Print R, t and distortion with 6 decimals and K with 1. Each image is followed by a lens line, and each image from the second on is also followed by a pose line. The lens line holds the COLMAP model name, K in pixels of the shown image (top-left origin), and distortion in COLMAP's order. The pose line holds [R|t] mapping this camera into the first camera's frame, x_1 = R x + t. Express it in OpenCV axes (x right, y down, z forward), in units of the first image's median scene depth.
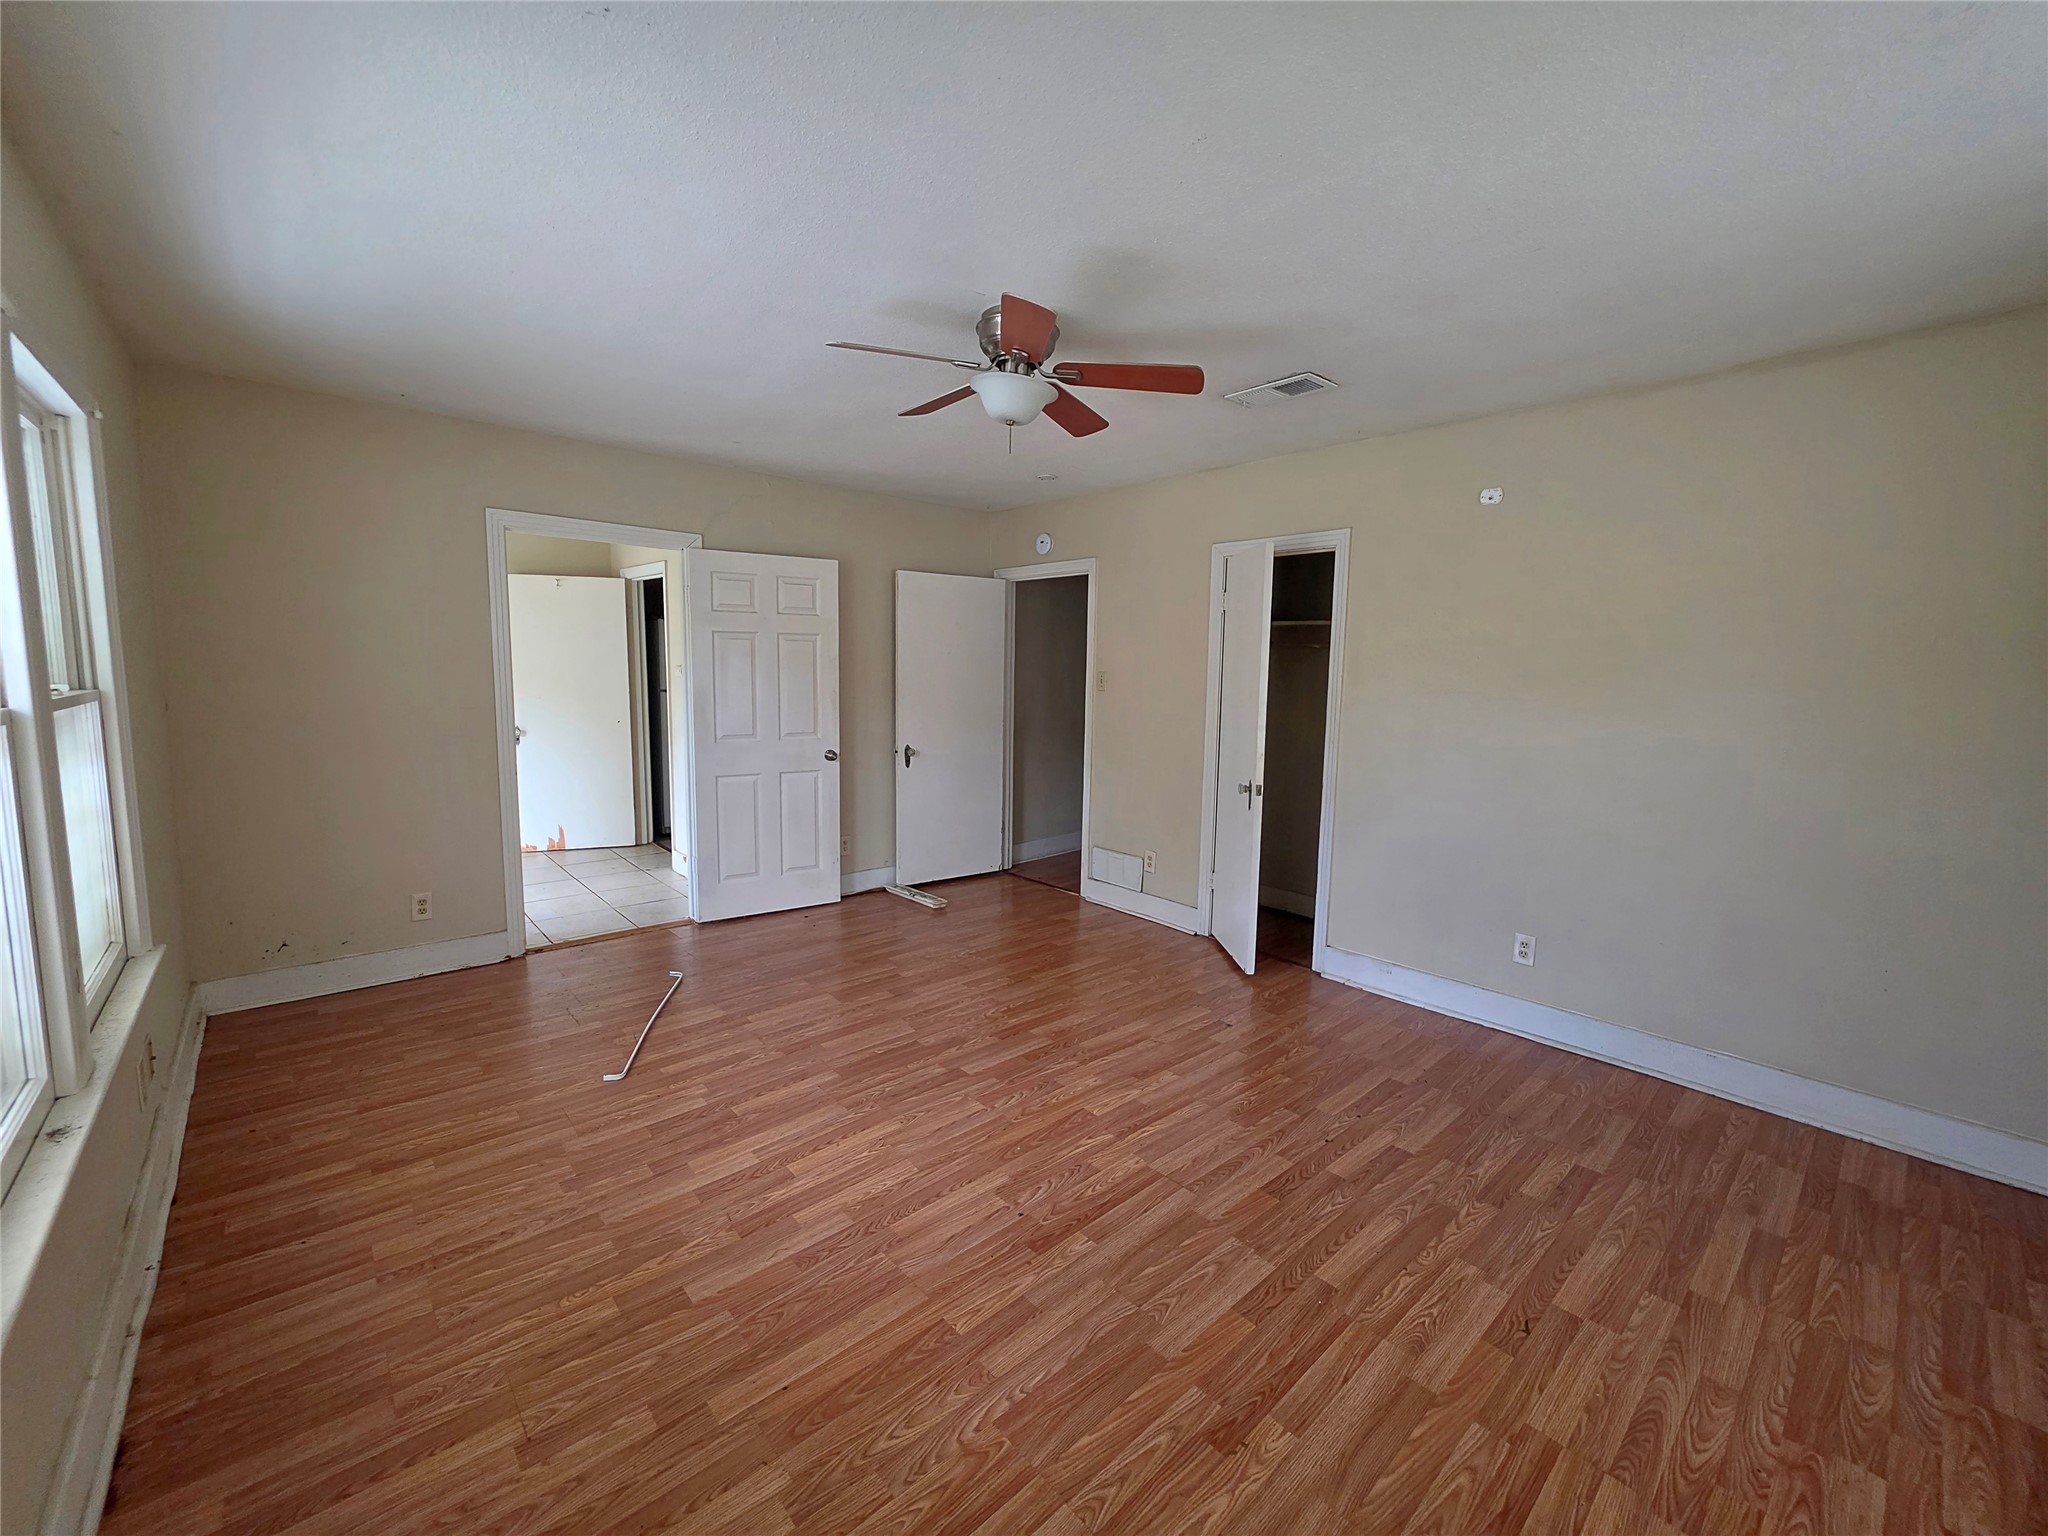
lens RADIAL K [[838.4, 0, 1021.4], [0, 838.4, 758.7], [0, 0, 1]] dist [-0.002175, -0.000159]
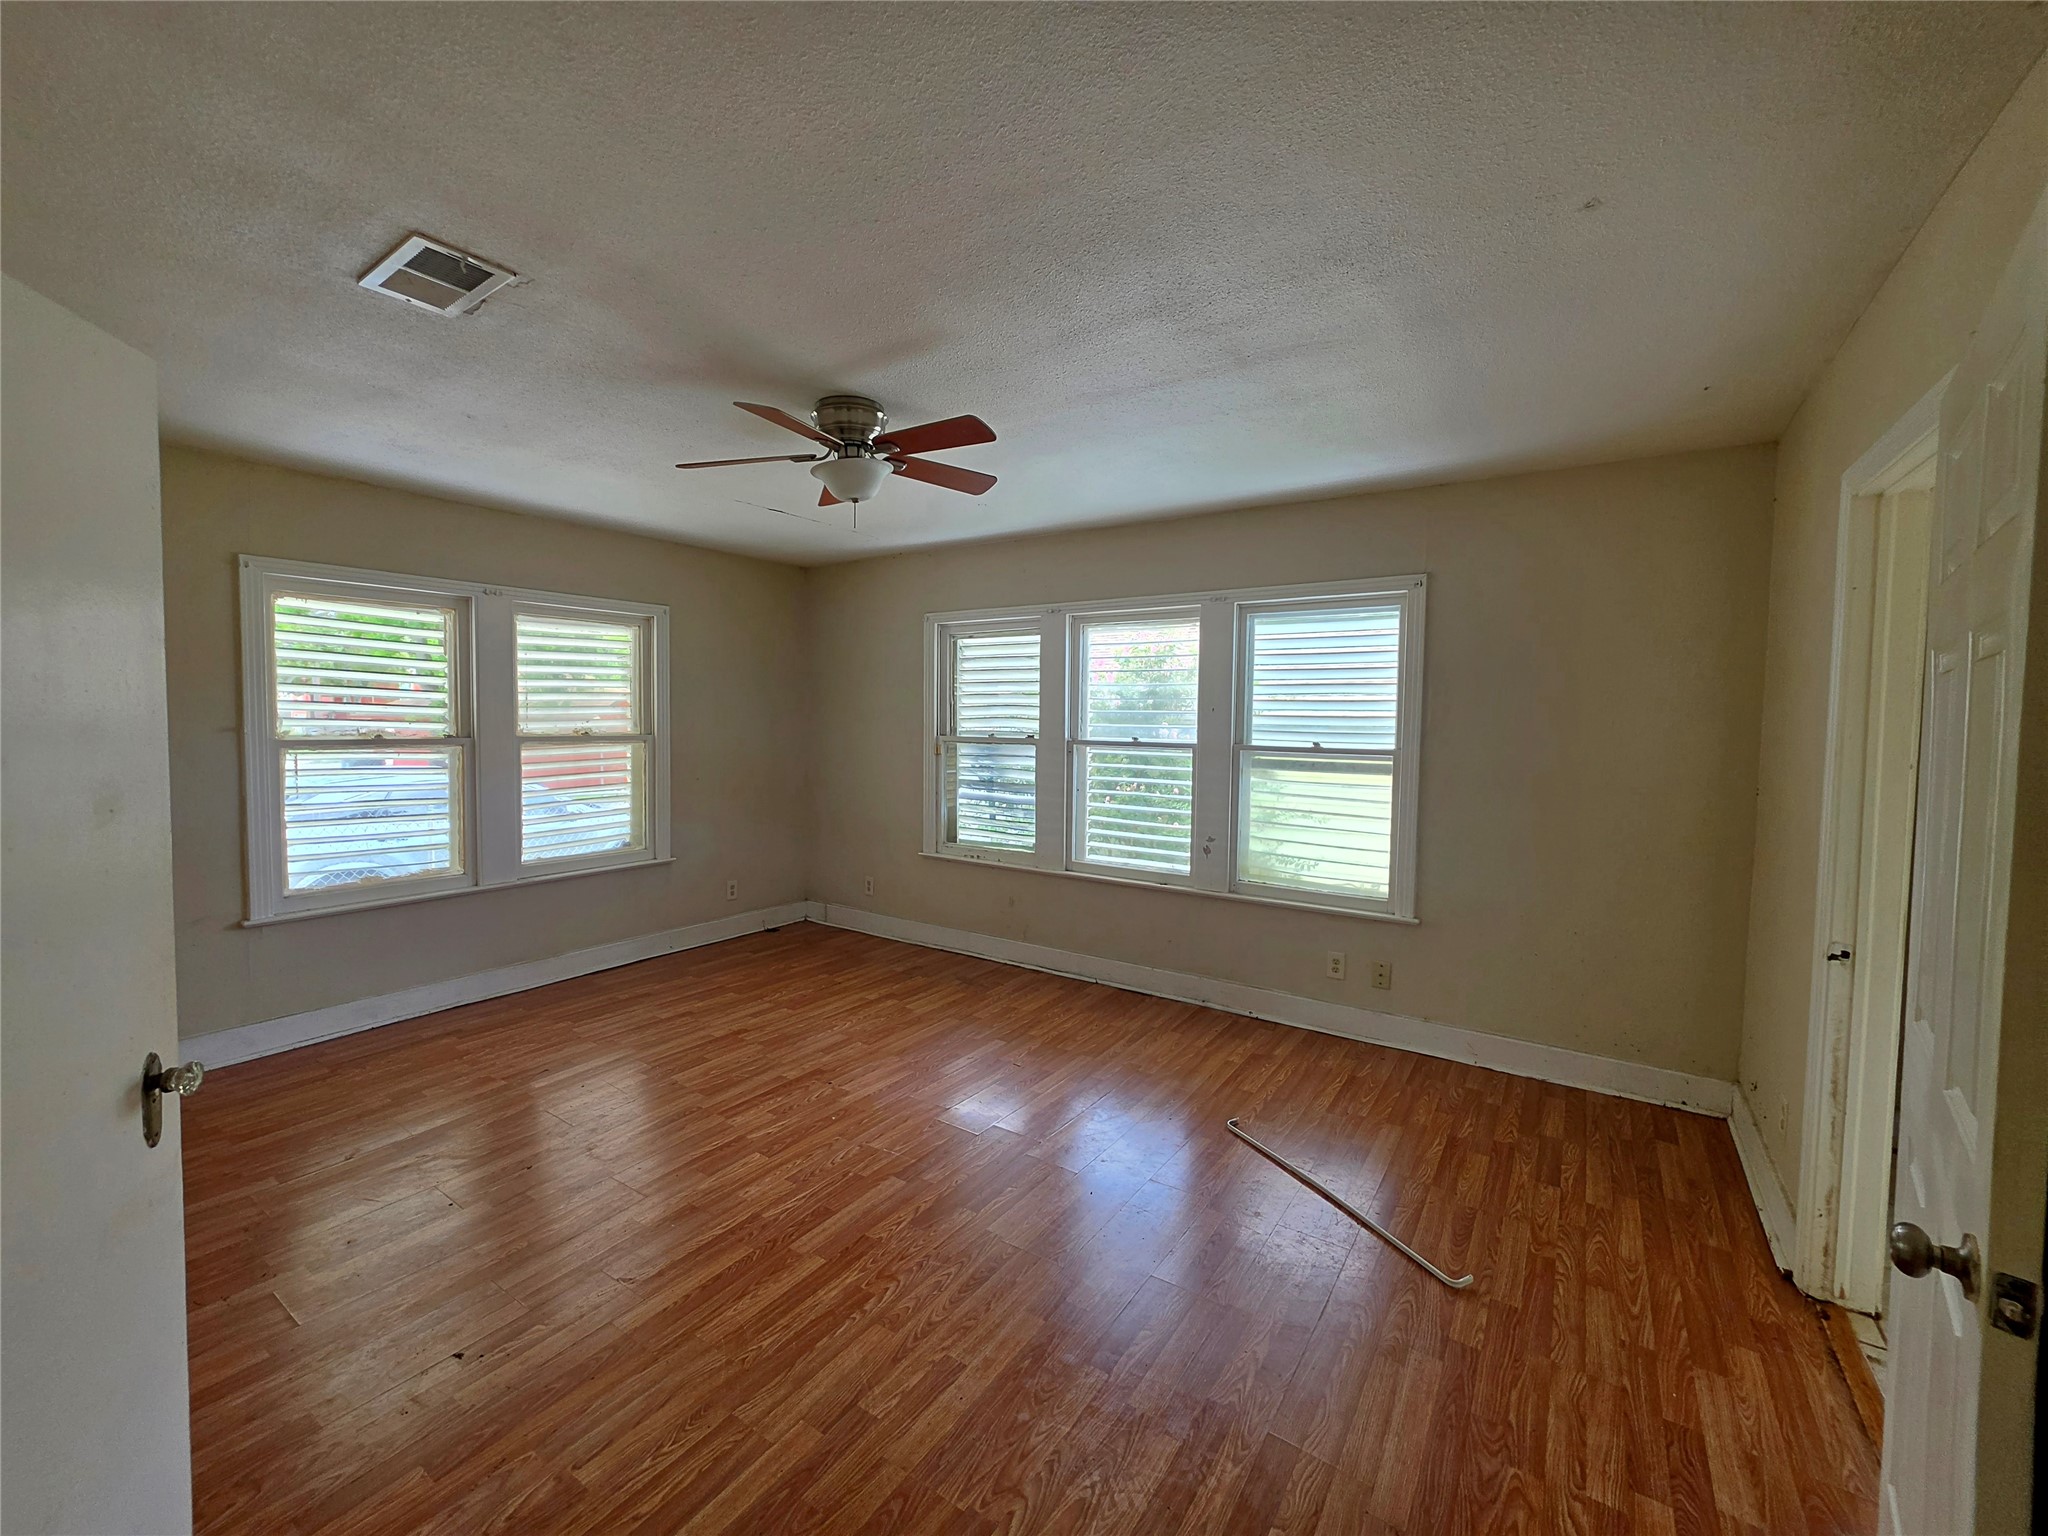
lens RADIAL K [[838.4, 0, 1021.4], [0, 838.4, 758.7], [0, 0, 1]] dist [-0.002175, -0.000159]
pose [[-0.970675, -0.018686, -0.239666, 0.031769], [-0.057781, 0.985883, 0.157151, -0.240030], [0.233346, 0.166391, -0.958052, 2.060026]]
